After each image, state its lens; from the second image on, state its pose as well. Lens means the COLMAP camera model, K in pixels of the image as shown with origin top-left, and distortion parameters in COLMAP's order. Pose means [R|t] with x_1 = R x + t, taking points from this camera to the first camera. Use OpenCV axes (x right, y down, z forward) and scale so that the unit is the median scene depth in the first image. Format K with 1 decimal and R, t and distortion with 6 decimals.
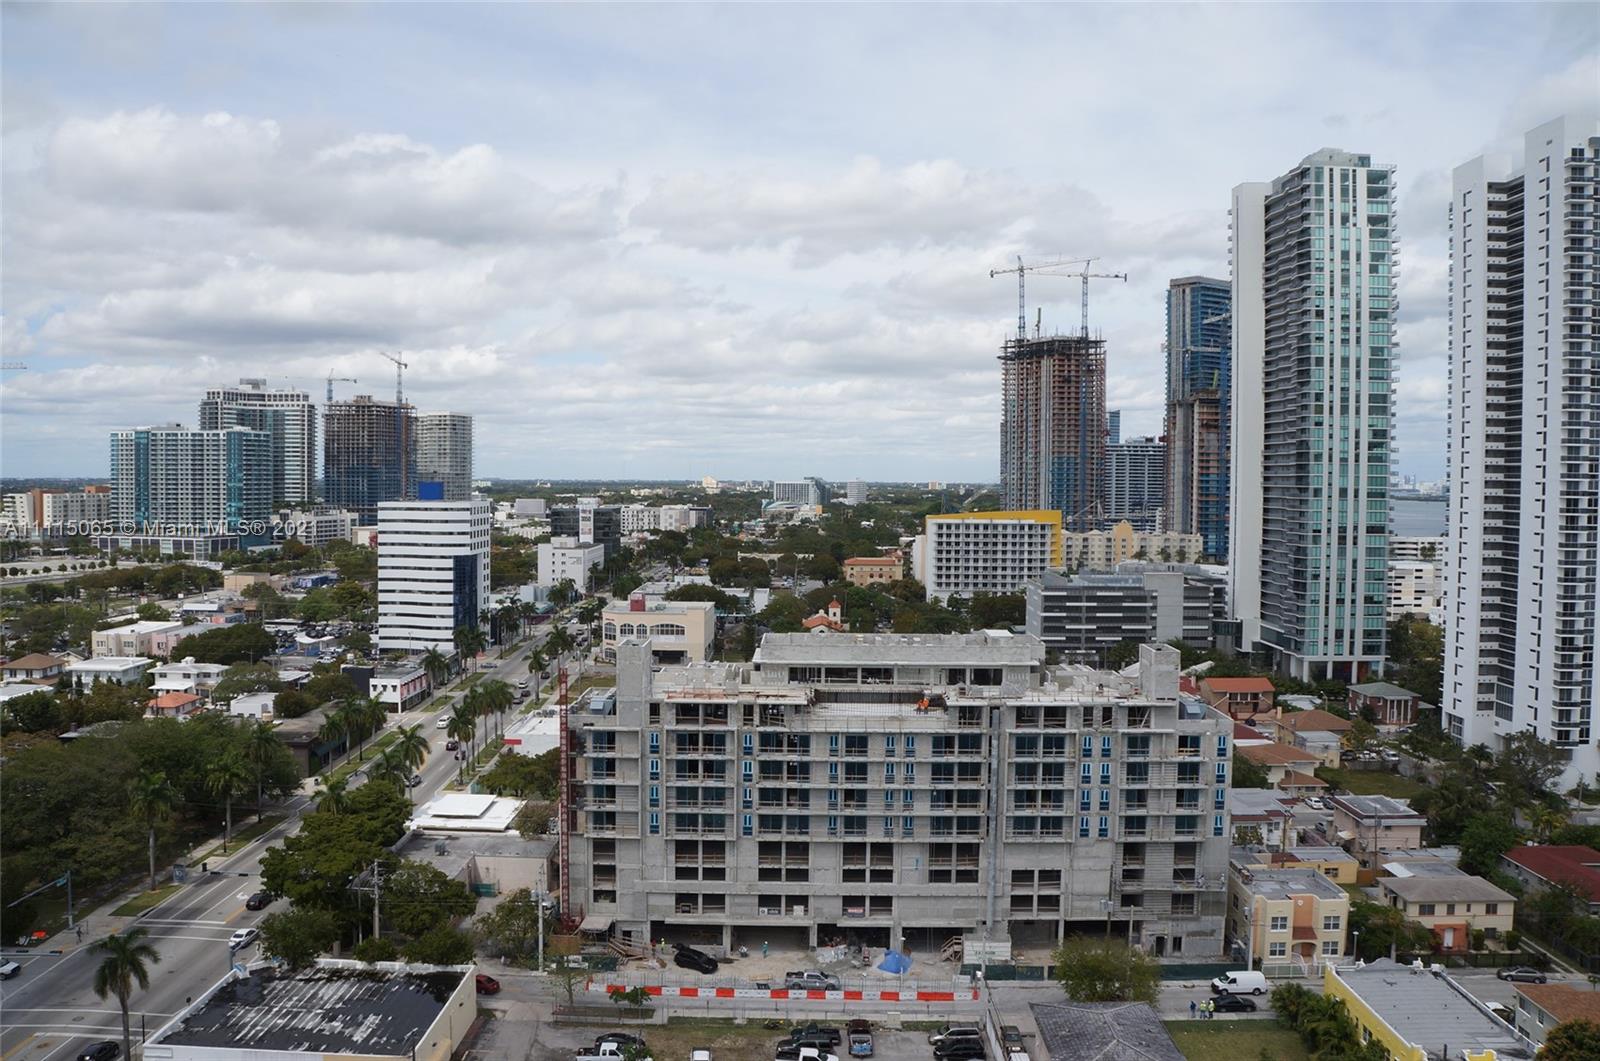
lens RADIAL K [[1253.2, 0, 800.4], [0, 1253.2, 519.6], [0, 0, 1]] dist [-0.182852, 0.129354]
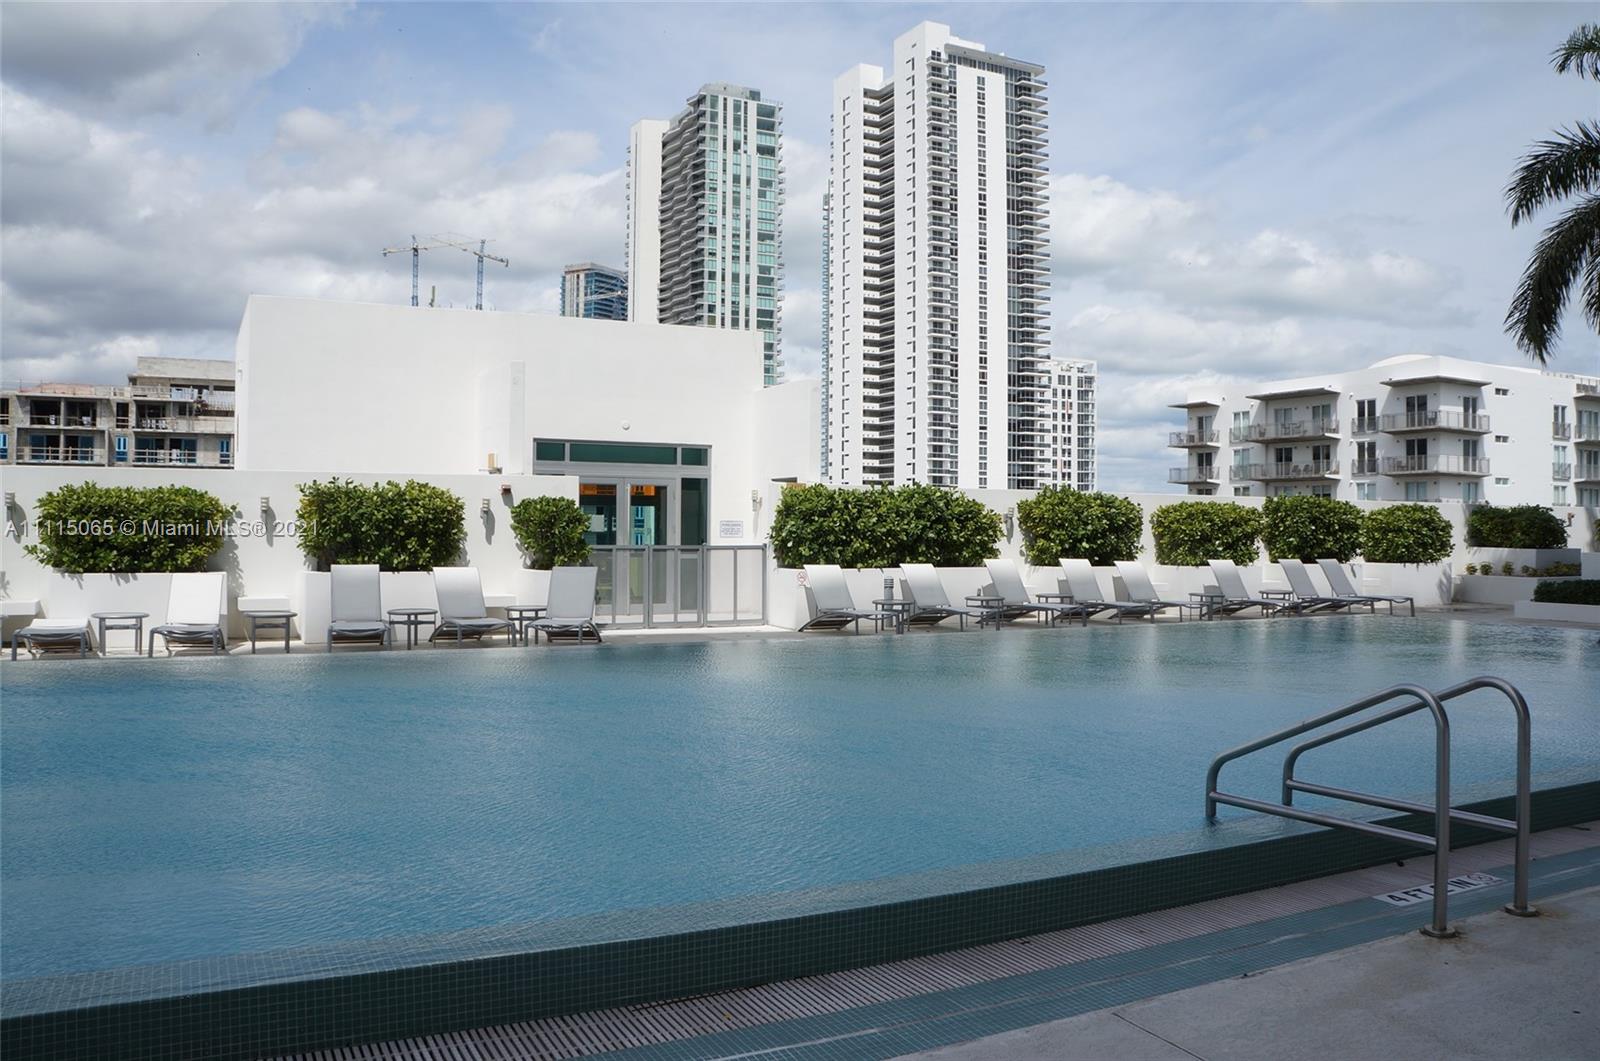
lens RADIAL K [[1253.2, 0, 813.9], [0, 1253.2, 524.3], [0, 0, 1]] dist [-0.182852, 0.129354]
pose [[0.880949, -0.002763, 0.473204, -0.004989], [0.018764, 0.999400, -0.029098, 0.118504], [-0.472840, 0.034514, 0.880472, 0.017602]]
